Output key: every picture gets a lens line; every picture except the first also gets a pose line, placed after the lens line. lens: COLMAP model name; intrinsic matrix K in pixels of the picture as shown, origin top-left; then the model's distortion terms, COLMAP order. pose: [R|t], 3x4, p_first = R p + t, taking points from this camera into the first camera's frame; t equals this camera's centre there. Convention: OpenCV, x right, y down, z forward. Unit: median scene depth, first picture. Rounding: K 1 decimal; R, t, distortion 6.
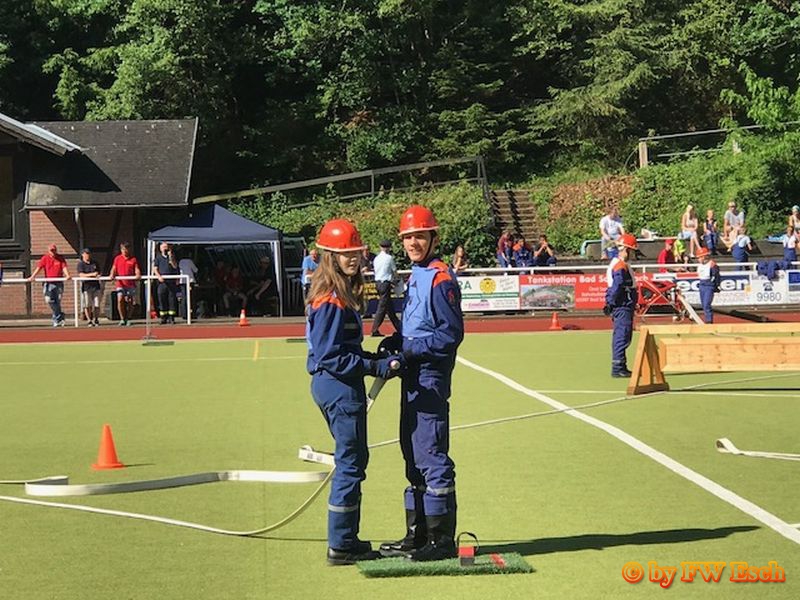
lens RADIAL K [[2838.2, 0, 401.7], [0, 2838.2, 295.2], [0, 0, 1]] dist [-0.196428, 0.000000]
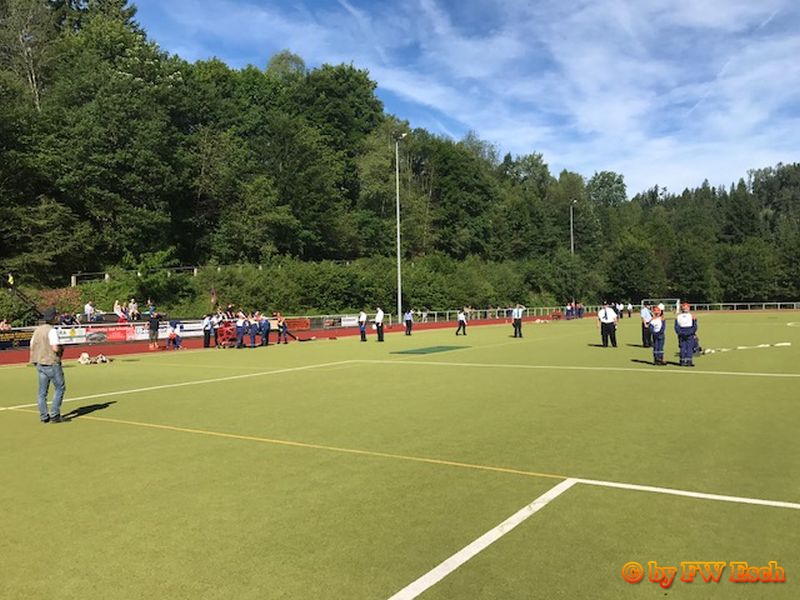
lens RADIAL K [[655.4, 0, 374.6], [0, 655.4, 273.1], [0, 0, 1]] dist [0.049367, -0.074747]
pose [[0.589659, 0.050853, 0.806050, -0.231942], [0.024426, 0.996436, -0.080733, -0.002125], [-0.807283, 0.067293, 0.586316, 0.427756]]
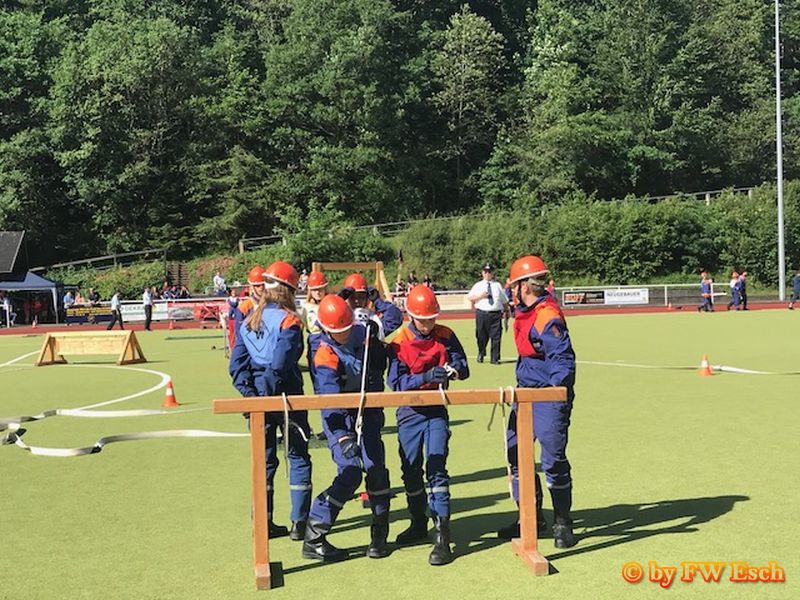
lens RADIAL K [[1239.0, 0, 399.7], [0, 1239.0, 293.5], [0, 0, 1]] dist [0.076296, 0.000000]
pose [[0.994193, -0.008399, 0.107288, 0.102912], [0.009571, 0.999900, -0.010414, -0.002721], [-0.107190, 0.011380, 0.994173, 0.033889]]
